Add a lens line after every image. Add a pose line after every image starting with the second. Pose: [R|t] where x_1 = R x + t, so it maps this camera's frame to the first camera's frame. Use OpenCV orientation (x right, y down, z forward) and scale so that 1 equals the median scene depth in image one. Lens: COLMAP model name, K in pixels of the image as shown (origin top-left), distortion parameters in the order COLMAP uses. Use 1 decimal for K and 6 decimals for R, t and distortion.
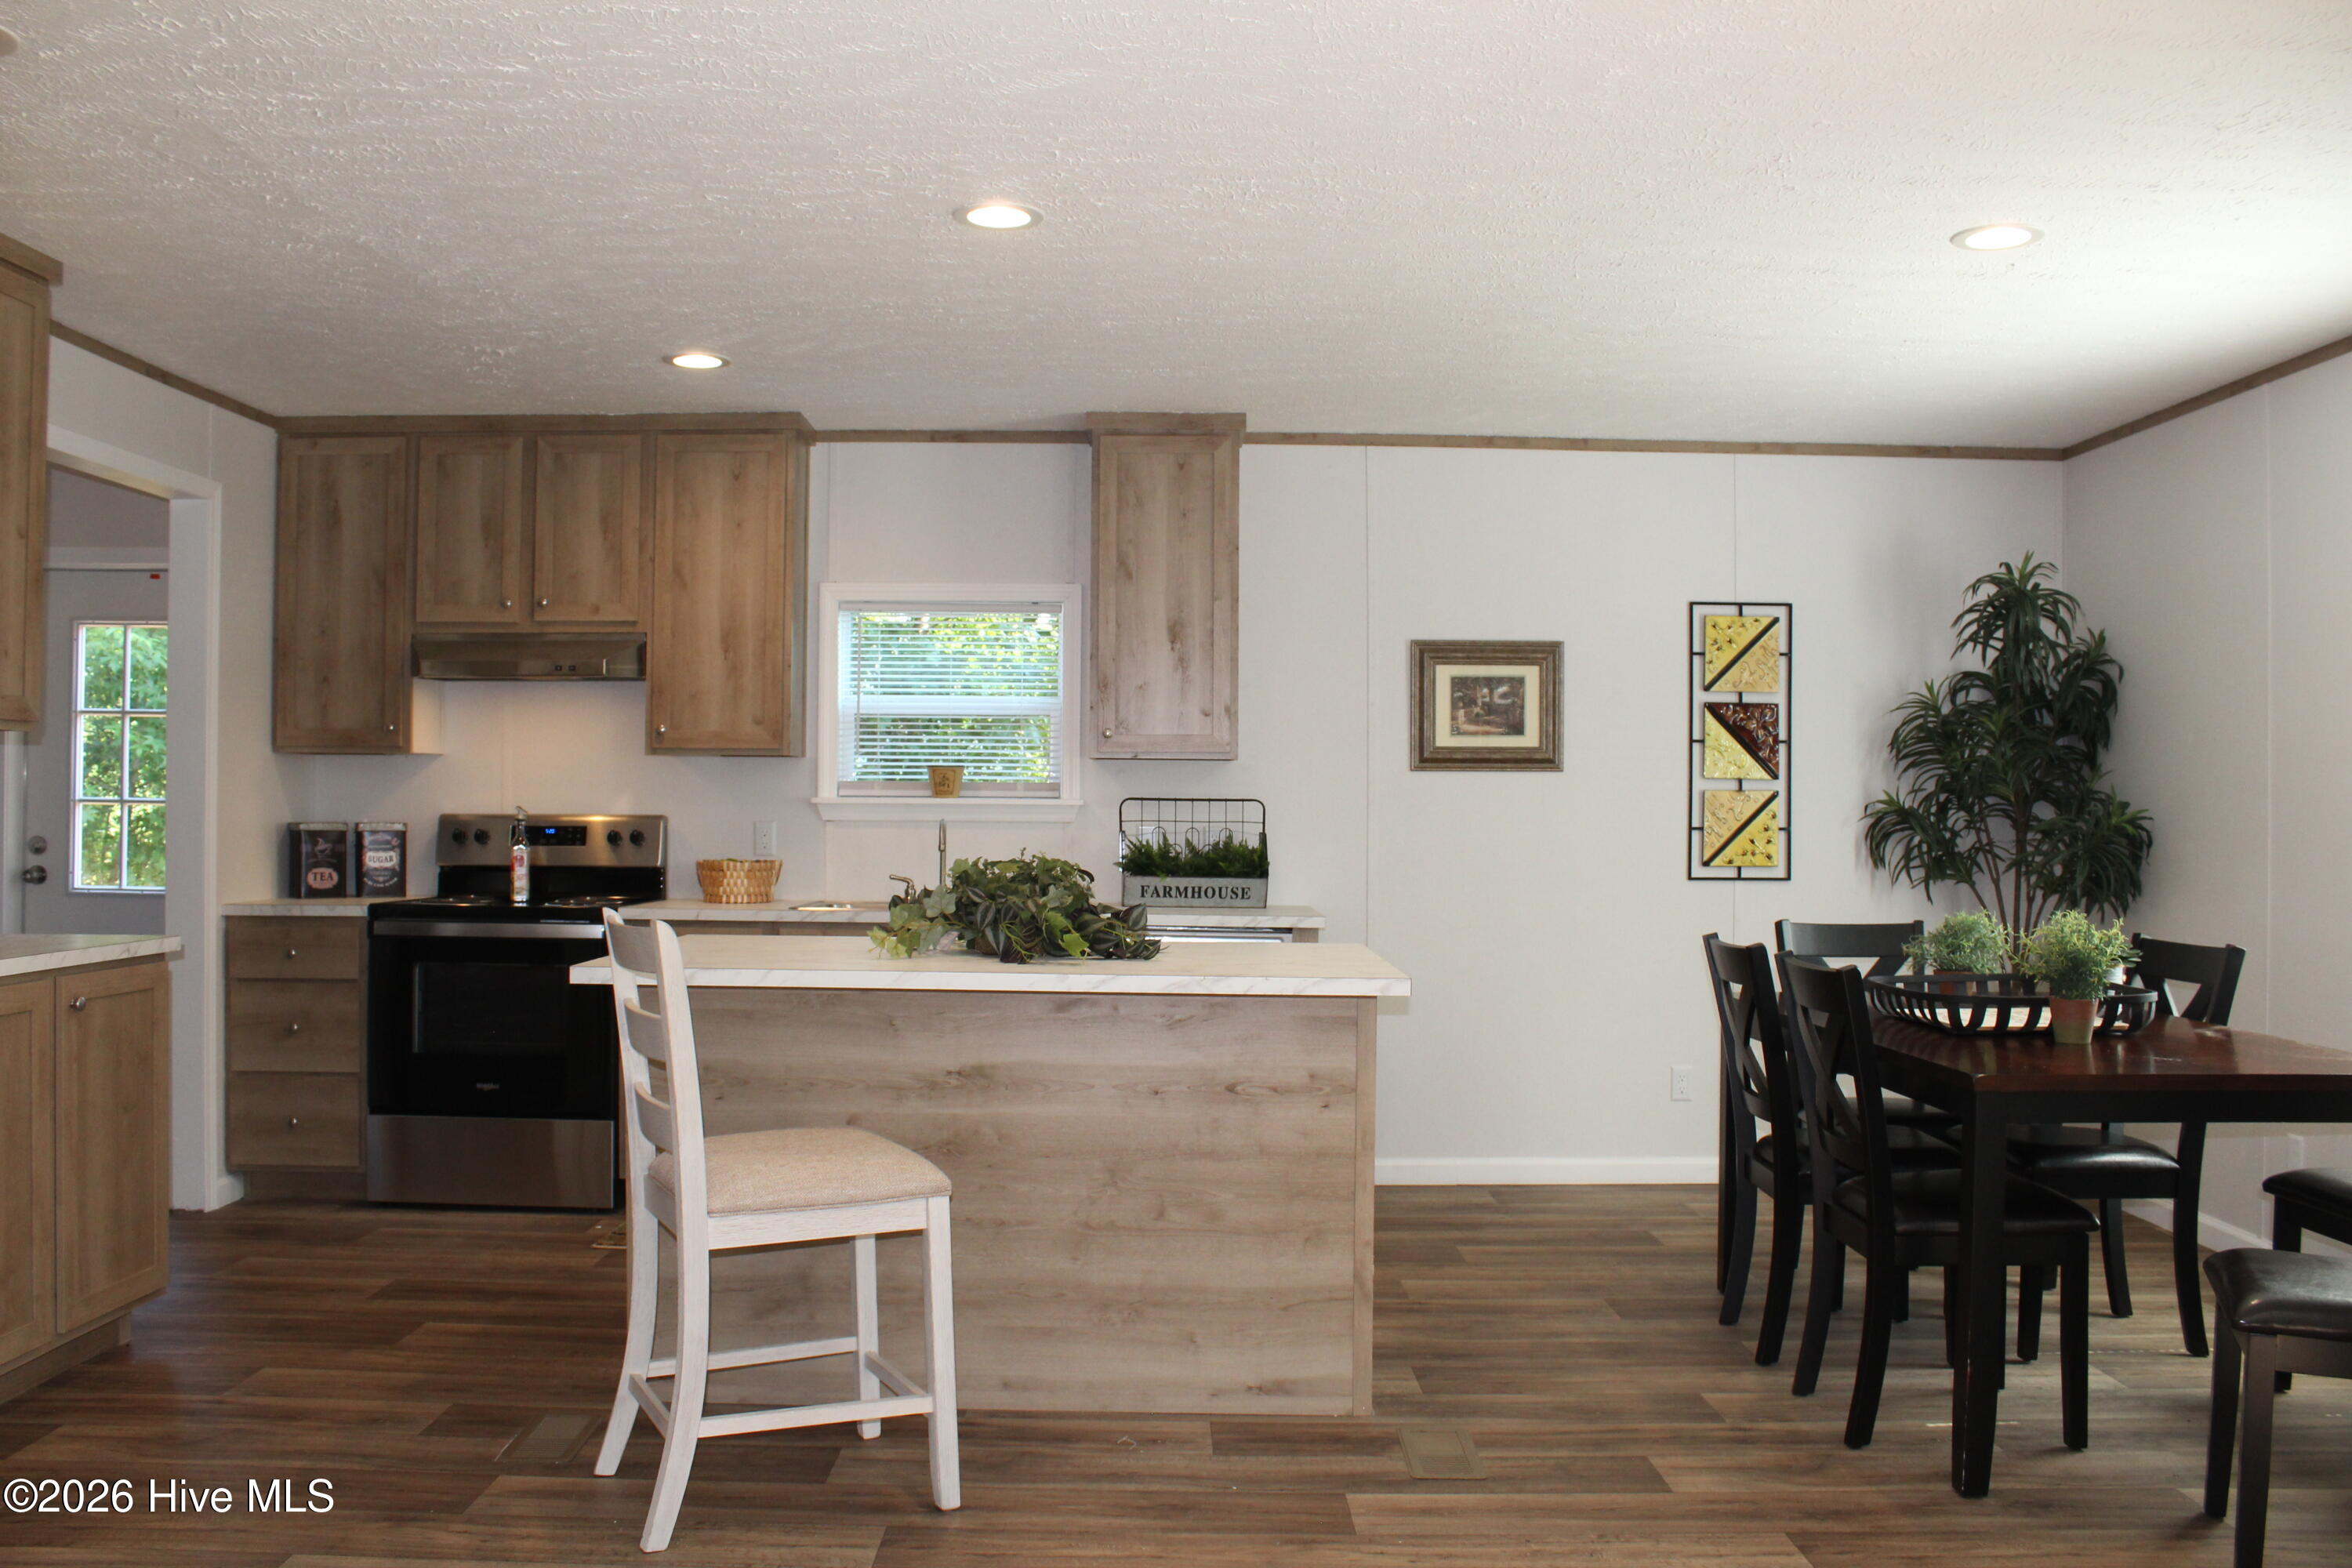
lens RADIAL K [[1950.3, 0, 1156.8], [0, 1950.3, 789.3], [0, 0, 1]] dist [-0.166215, 0.149235]
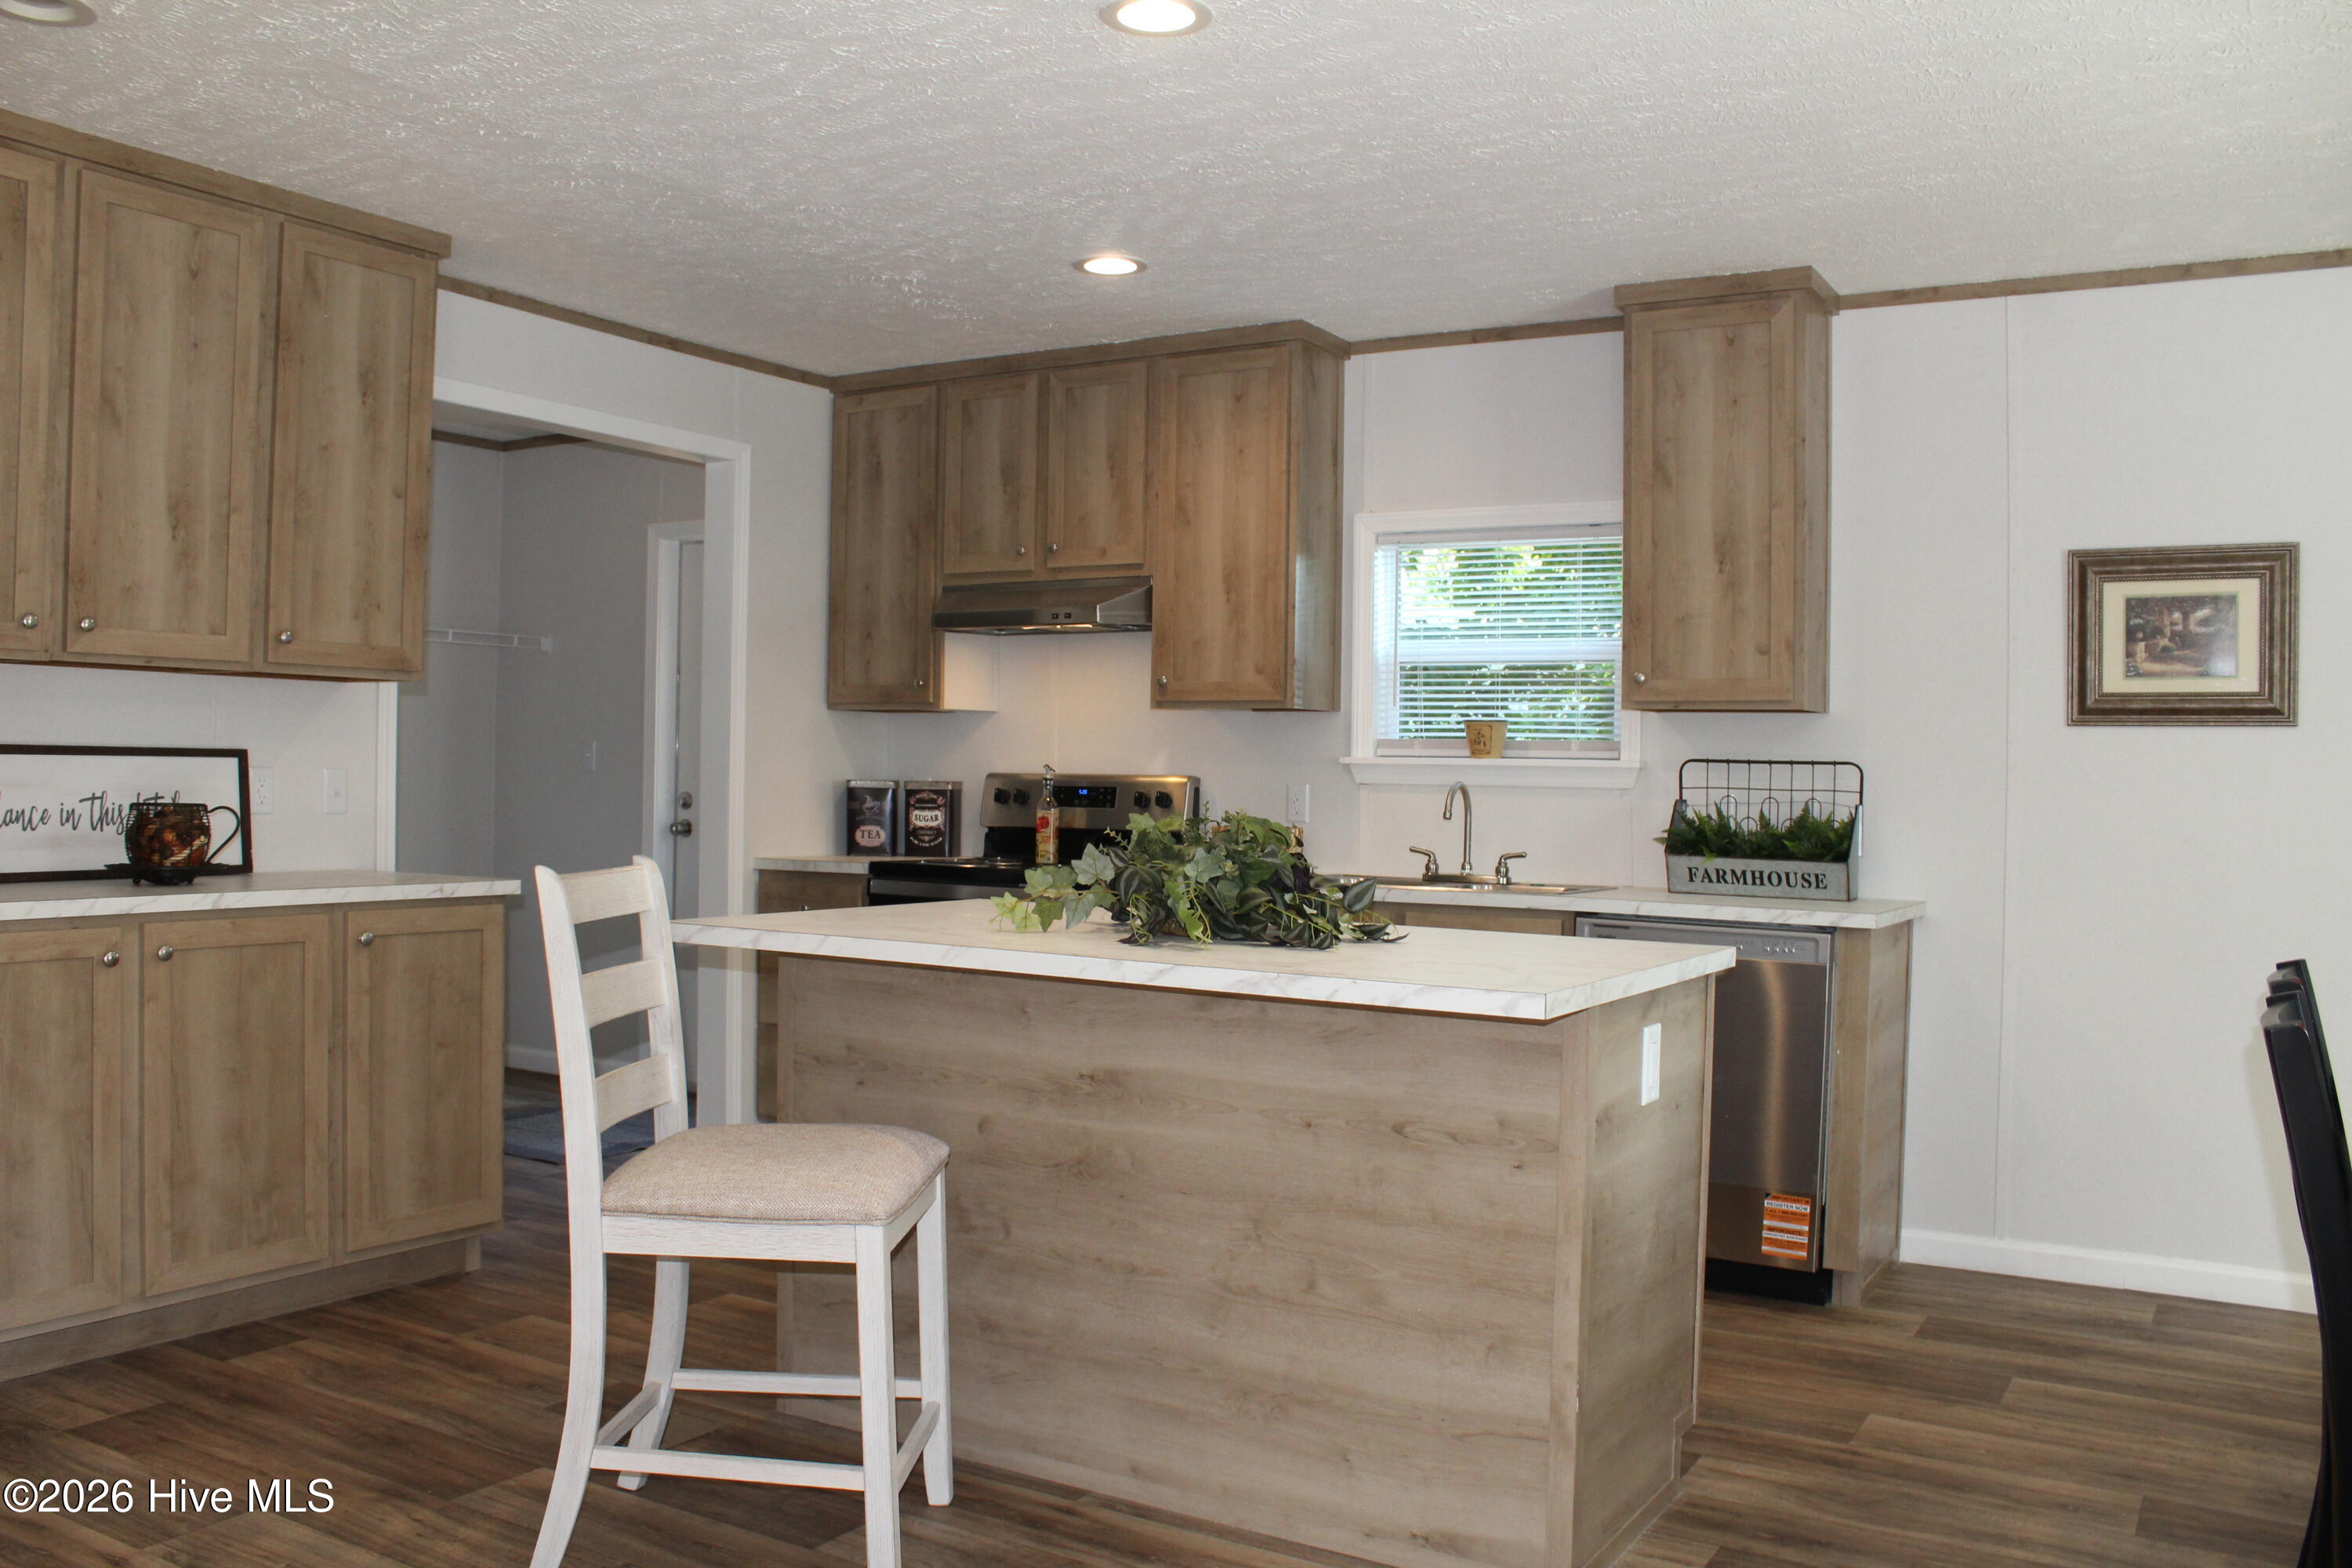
lens RADIAL K [[1950.3, 0, 1156.8], [0, 1950.3, 789.3], [0, 0, 1]] dist [-0.166215, 0.149235]
pose [[0.855367, 0.011942, -0.517885, 0.218719], [-0.008842, 0.999925, 0.008454, 0.012564], [0.517948, -0.002652, 0.855408, 0.208787]]
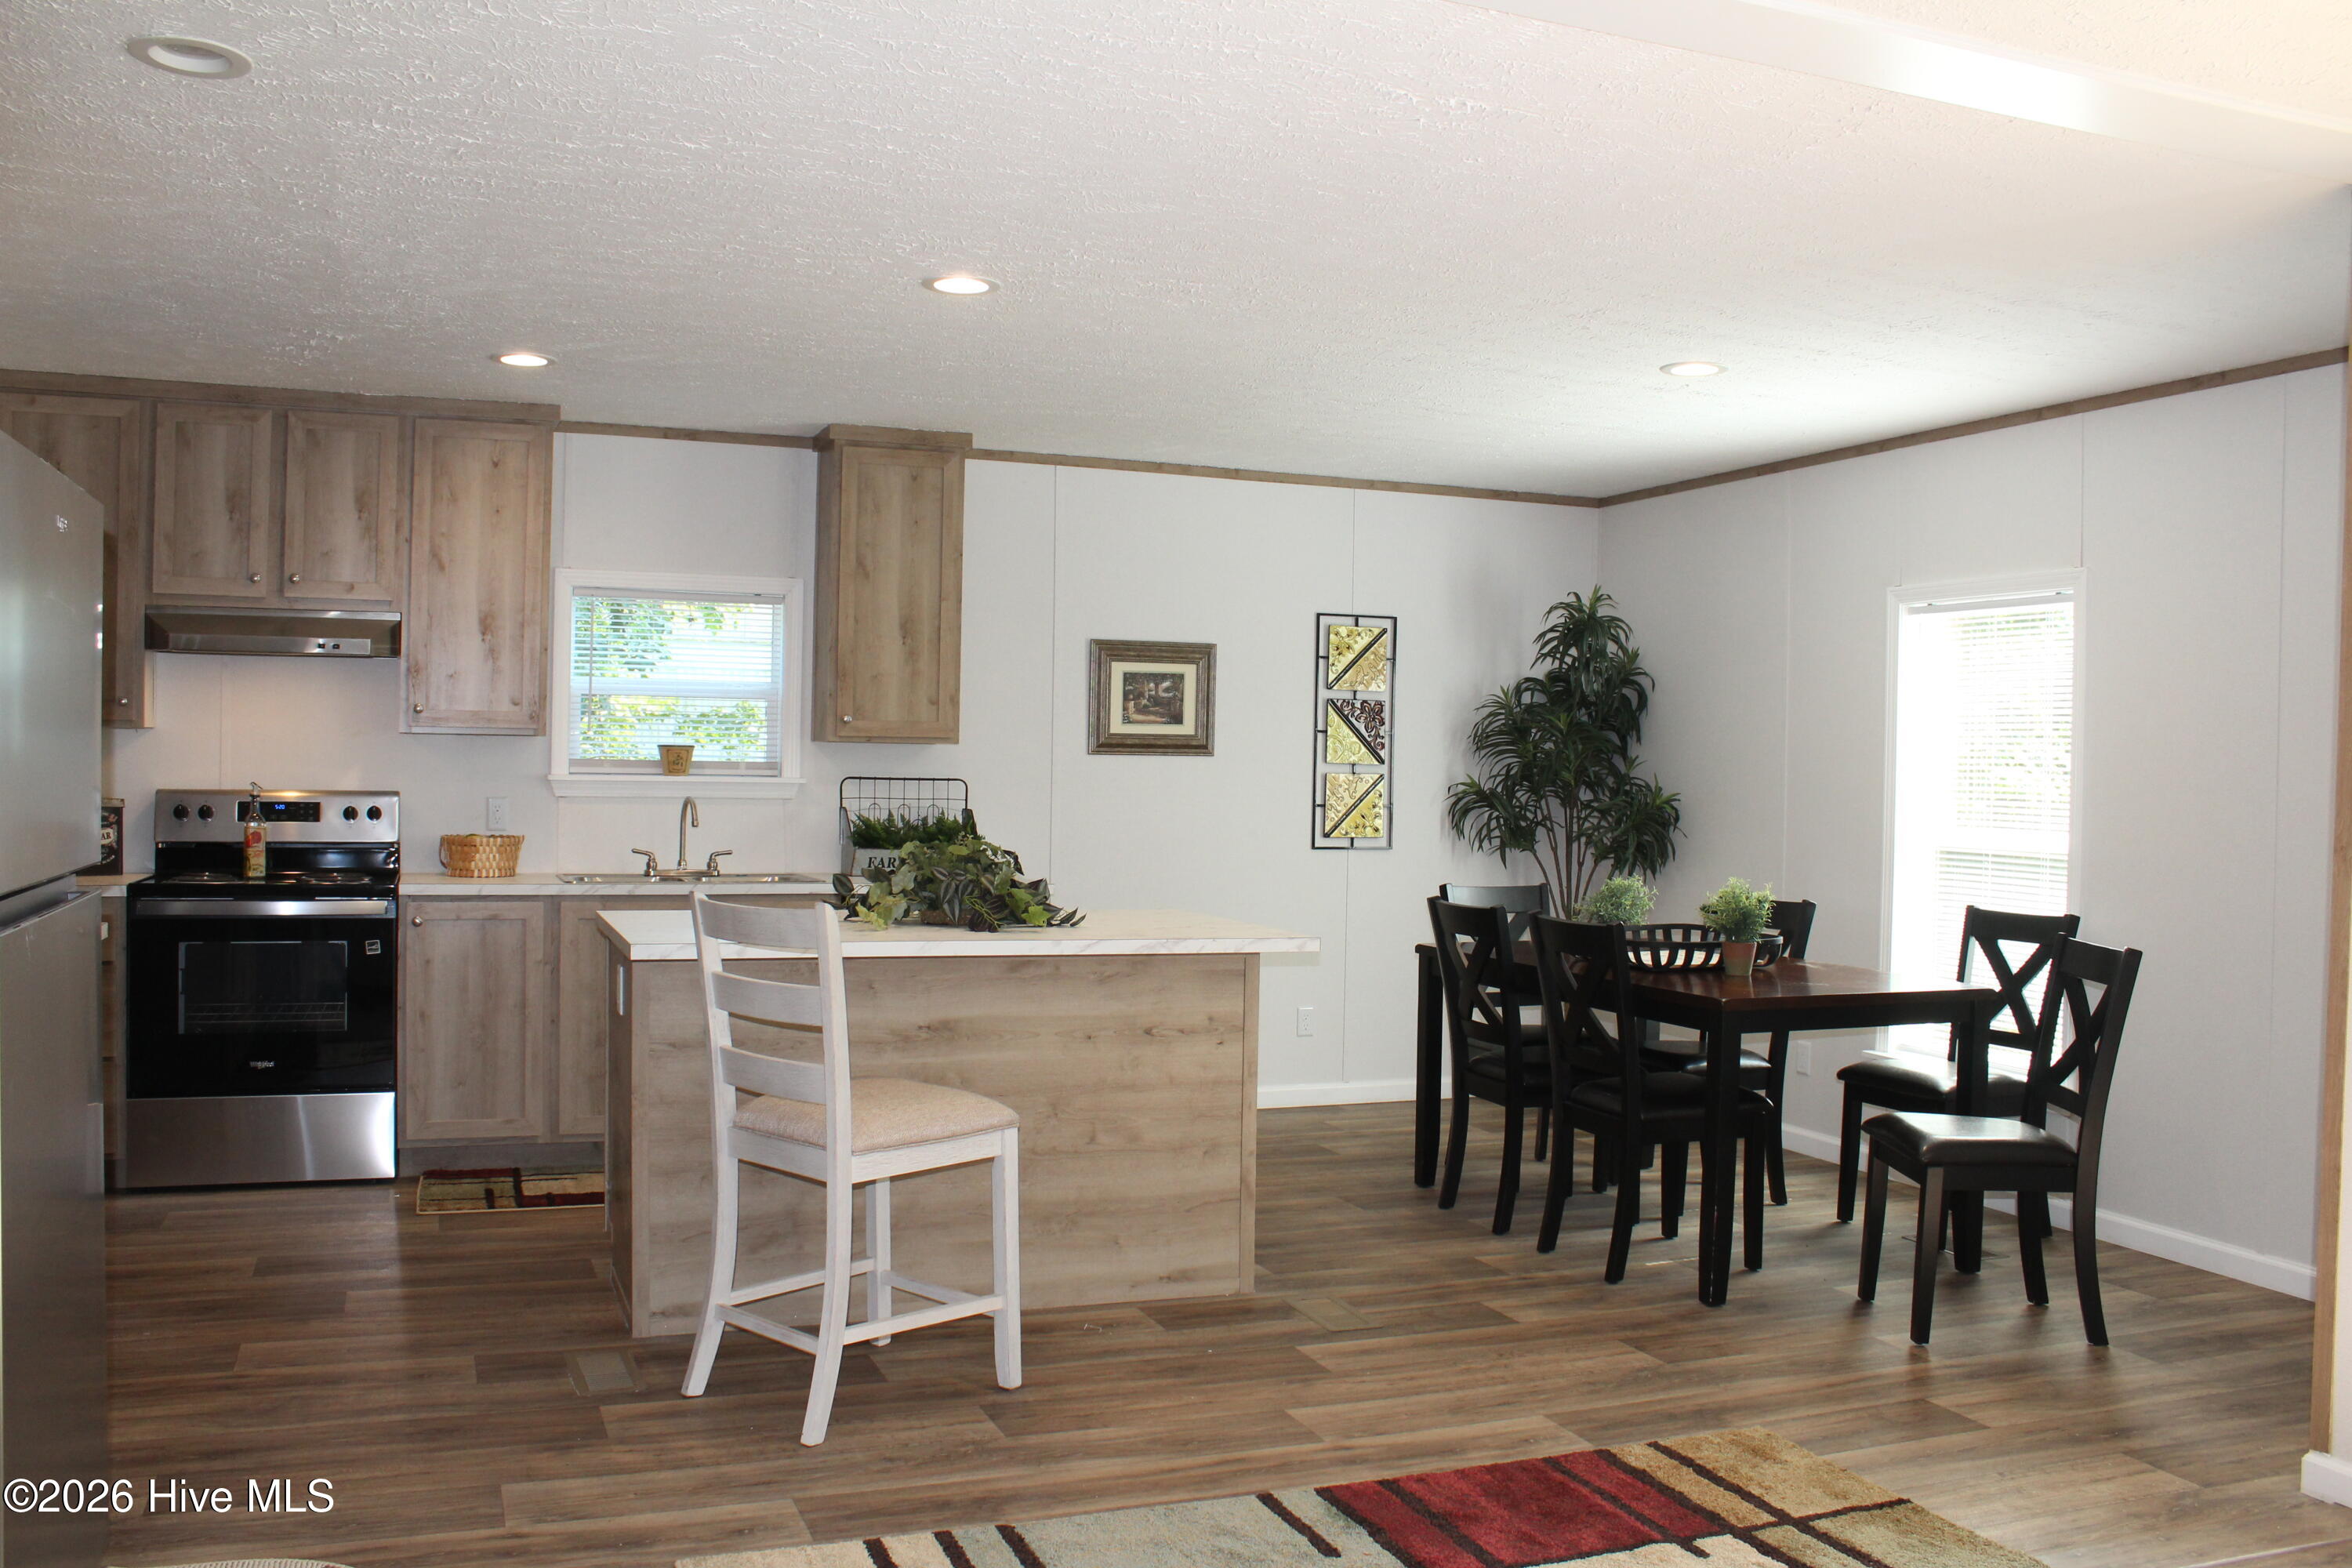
lens RADIAL K [[1950.3, 0, 1156.8], [0, 1950.3, 789.3], [0, 0, 1]] dist [-0.166215, 0.149235]
pose [[0.934172, 0.003926, 0.356801, -0.251285], [-0.012425, 0.999691, 0.021530, -0.014709], [-0.356606, -0.024546, 0.933932, -0.083371]]
